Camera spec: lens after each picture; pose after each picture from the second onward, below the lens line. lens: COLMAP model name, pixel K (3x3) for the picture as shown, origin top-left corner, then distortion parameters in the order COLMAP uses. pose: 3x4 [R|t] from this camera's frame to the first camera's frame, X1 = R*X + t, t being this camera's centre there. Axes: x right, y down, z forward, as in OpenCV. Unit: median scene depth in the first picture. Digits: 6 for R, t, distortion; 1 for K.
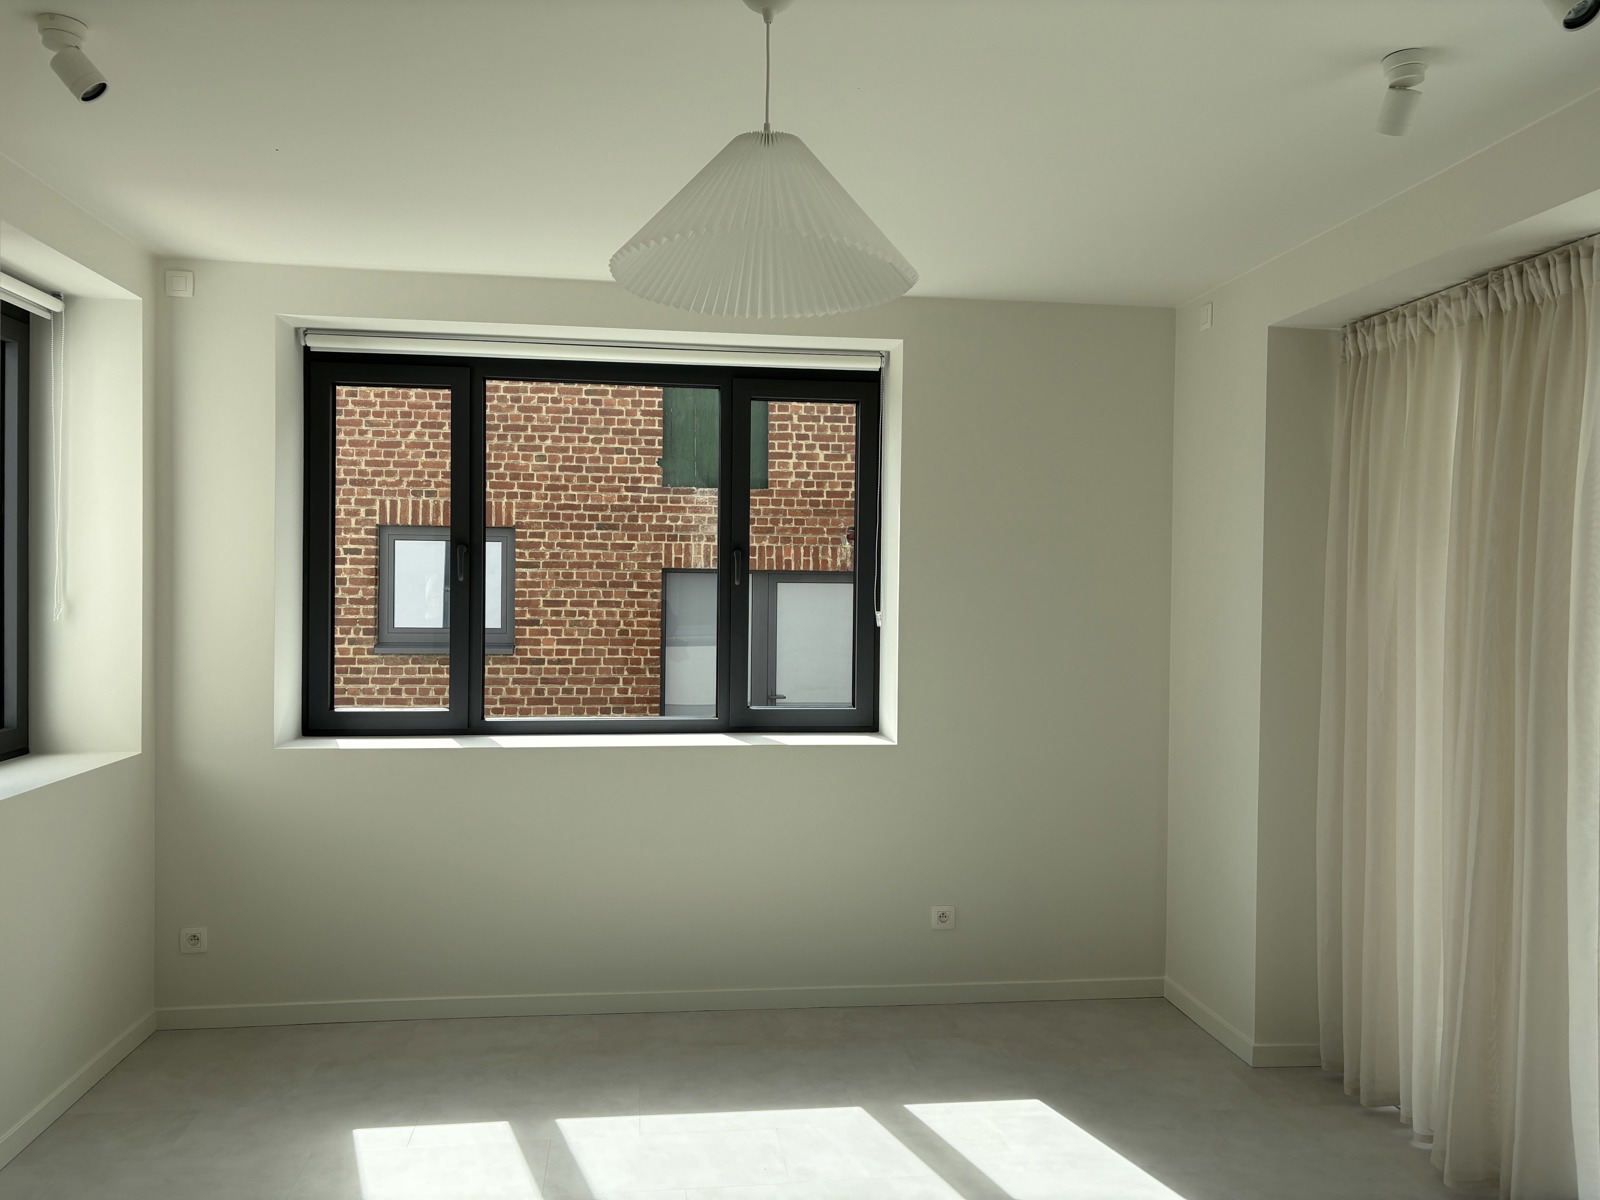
lens RADIAL K [[1203.3, 0, 803.7], [0, 1203.3, 614.5], [0, 0, 1]] dist [0.048593, -0.054624]
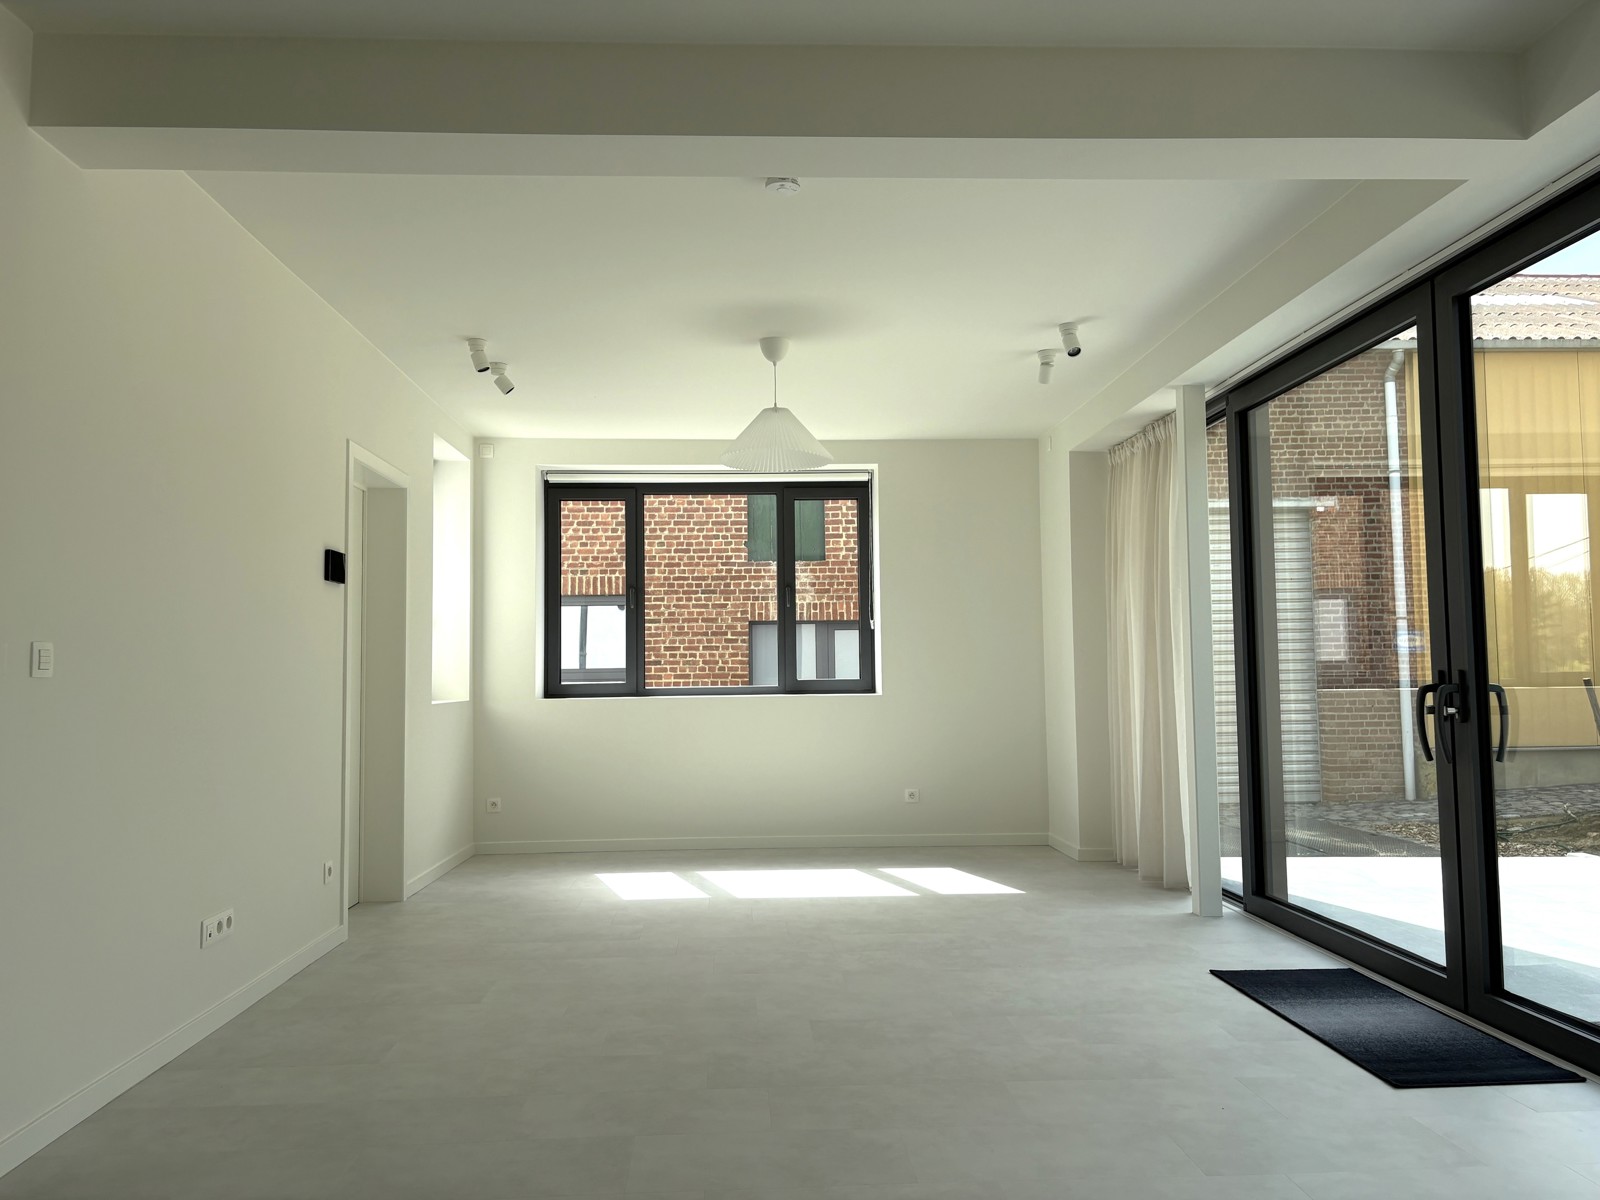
lens RADIAL K [[1203.3, 0, 794.0], [0, 1203.3, 607.3], [0, 0, 1]] dist [0.048593, -0.054624]
pose [[0.996049, -0.029372, -0.083812, 0.048566], [0.022577, 0.996467, -0.080894, 0.058212], [0.085892, 0.078683, 0.993193, -0.355270]]
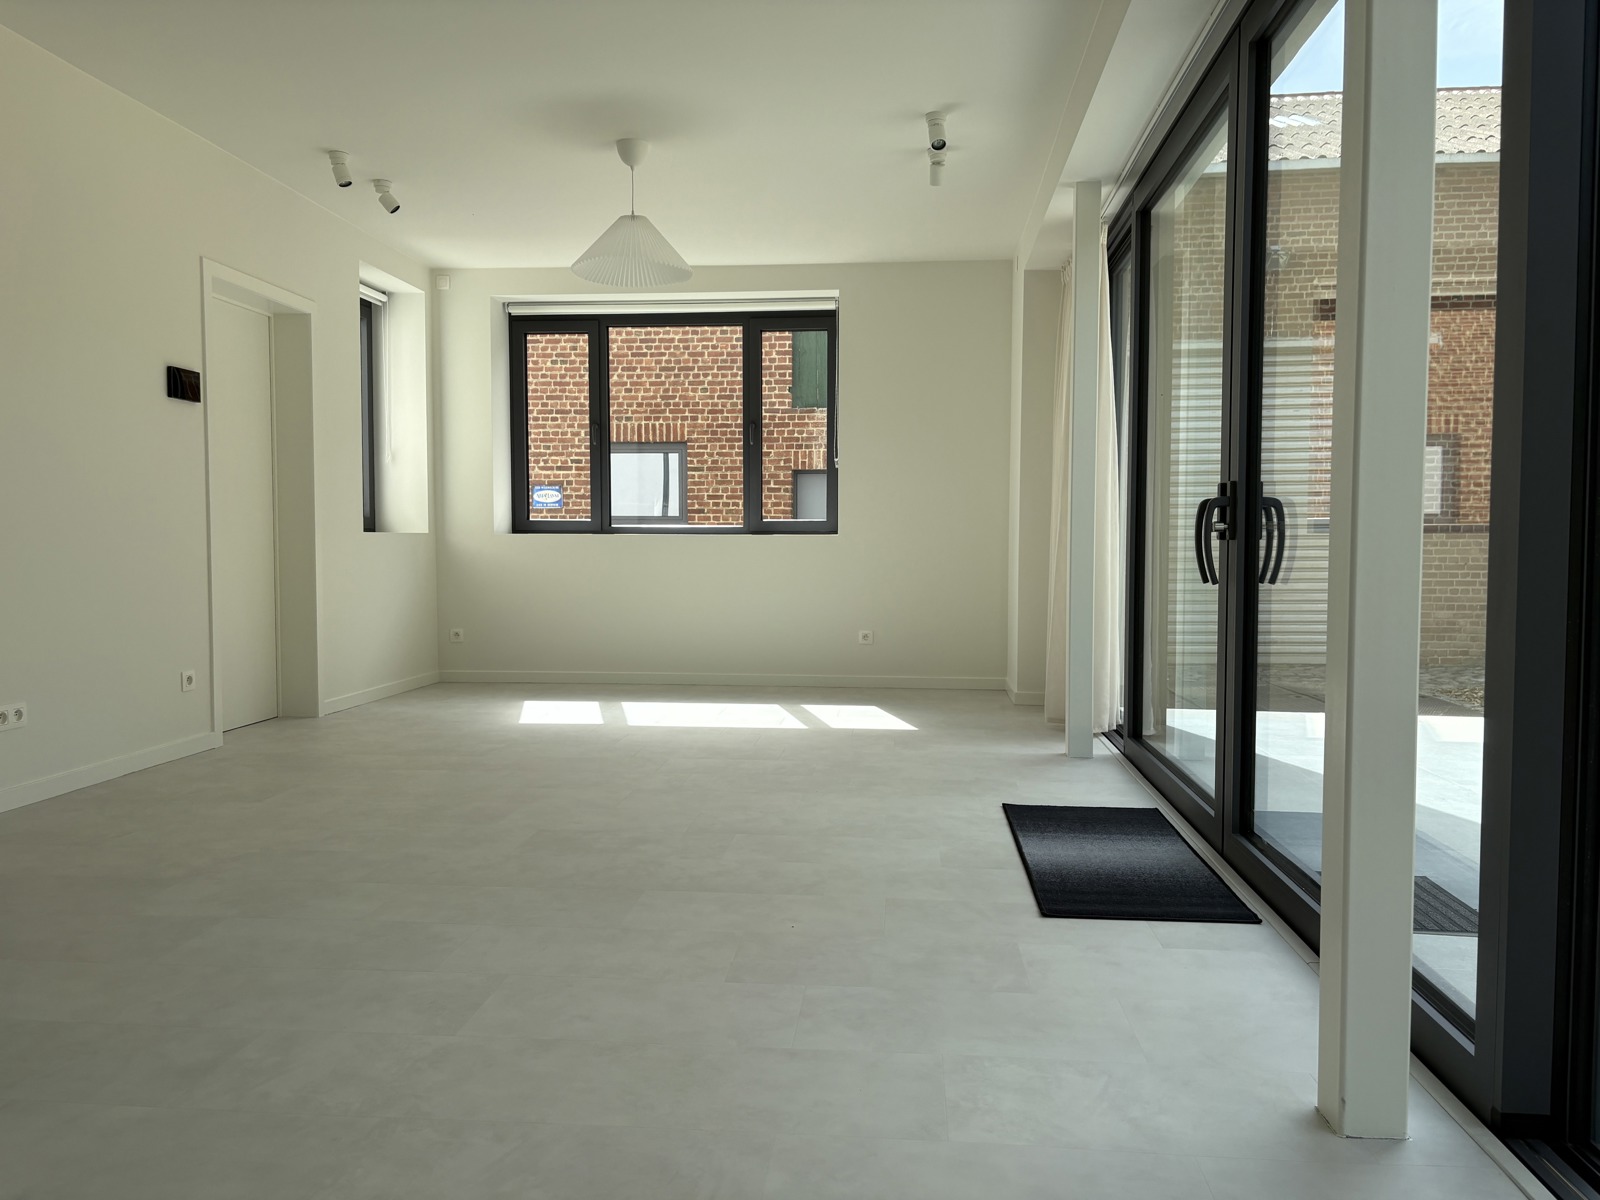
lens RADIAL K [[1203.3, 0, 799.4], [0, 1203.3, 611.4], [0, 0, 1]] dist [0.048593, -0.054624]
pose [[0.974185, 0.001784, -0.225743, 0.195582], [0.005455, 0.999491, 0.031439, 0.078497], [0.225684, -0.031859, 0.973680, -0.312667]]
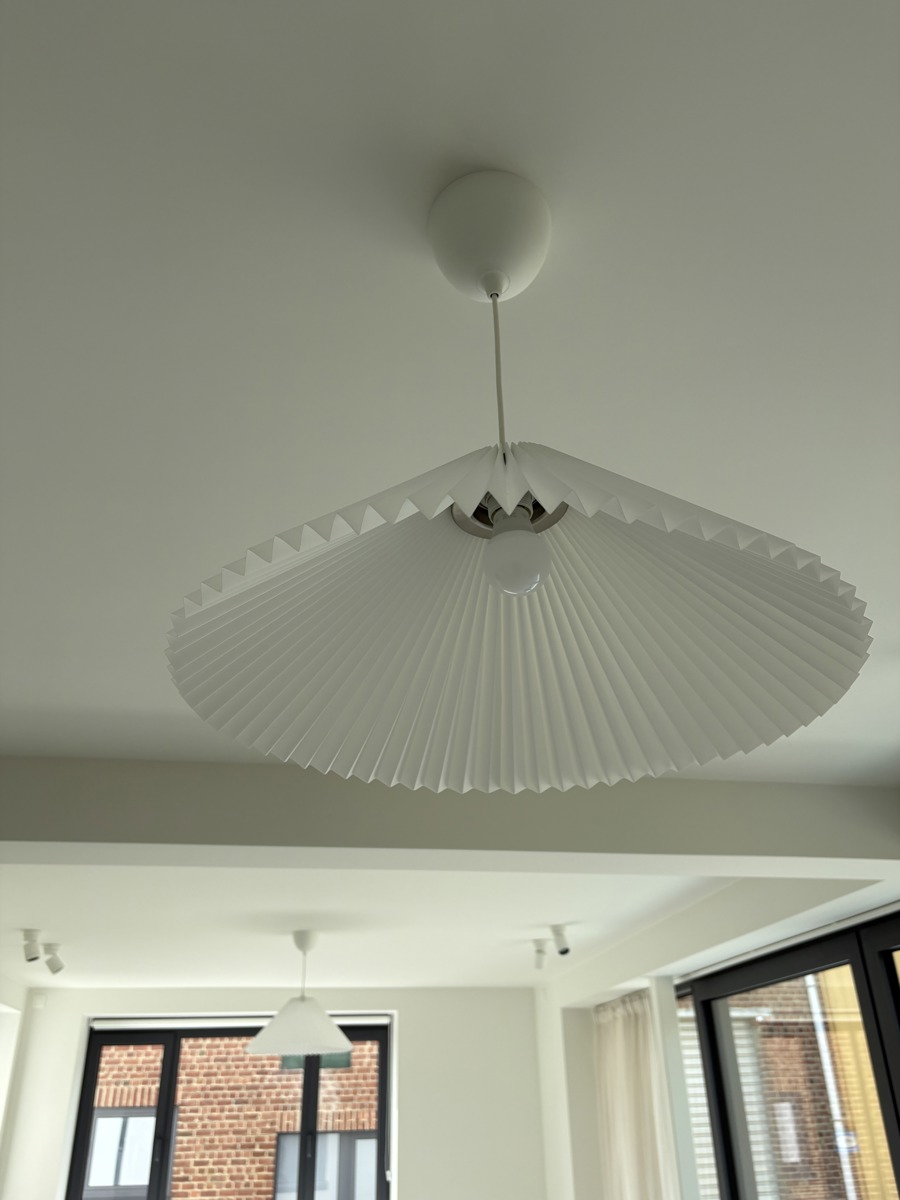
lens RADIAL K [[918.9, 0, 457.1], [0, 918.9, 602.5], [0, 0, 1]] dist [0.050535, -0.062029]
pose [[0.998587, -0.013732, 0.051340, 0.053944], [0.037820, 0.862295, -0.504992, -0.015457], [-0.037336, 0.506220, 0.861596, -0.320432]]
